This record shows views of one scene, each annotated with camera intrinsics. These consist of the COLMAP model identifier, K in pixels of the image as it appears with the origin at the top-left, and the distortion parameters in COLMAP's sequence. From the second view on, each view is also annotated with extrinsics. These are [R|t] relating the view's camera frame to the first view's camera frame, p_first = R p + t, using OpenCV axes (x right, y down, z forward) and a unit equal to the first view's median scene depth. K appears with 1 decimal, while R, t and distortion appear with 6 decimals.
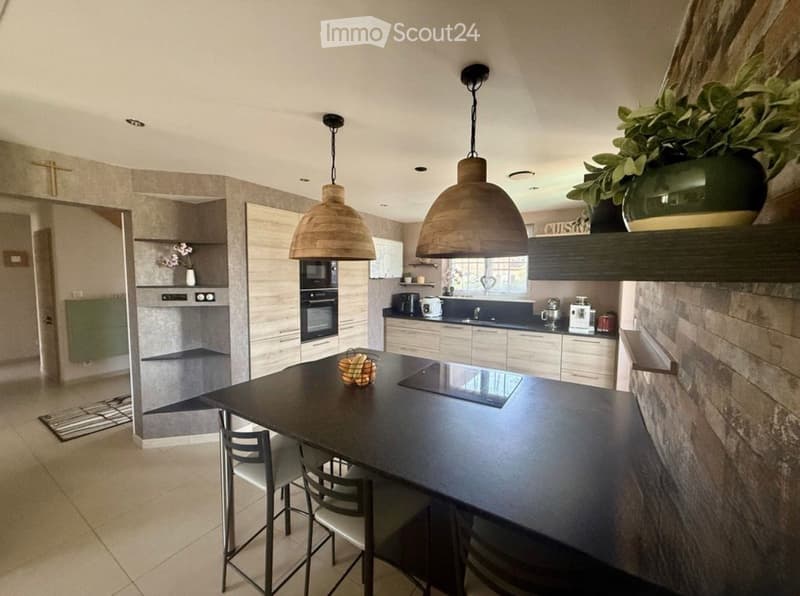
lens RADIAL K [[316.3, 0, 400.0], [0, 316.3, 298.0], [0, 0, 1]] dist [0.000478, 0.000013]
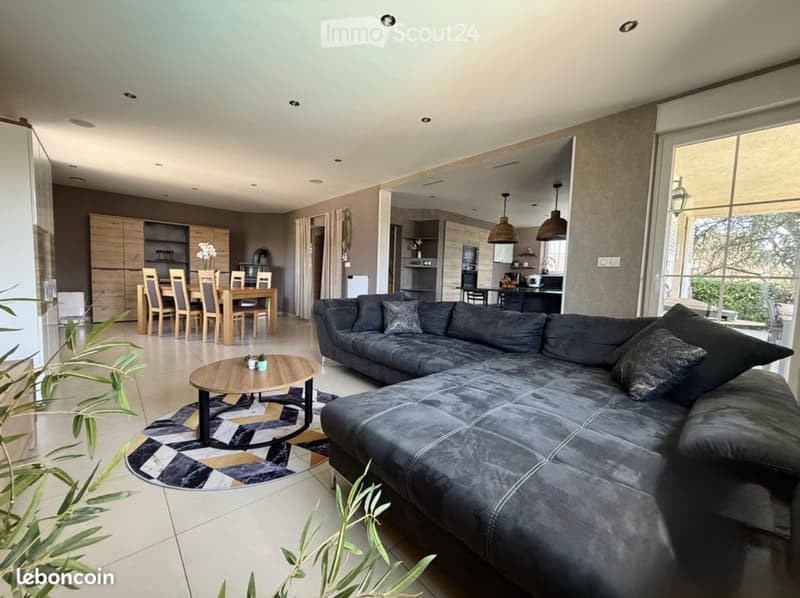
lens RADIAL K [[316.3, 0, 400.0], [0, 316.3, 299.0], [0, 0, 1]] dist [0.000478, 0.000013]
pose [[0.962588, 0.042875, -0.267556, -0.182381], [-0.044511, 0.999009, -0.000050, 0.244715], [0.267289, 0.011958, 0.963542, -1.144425]]
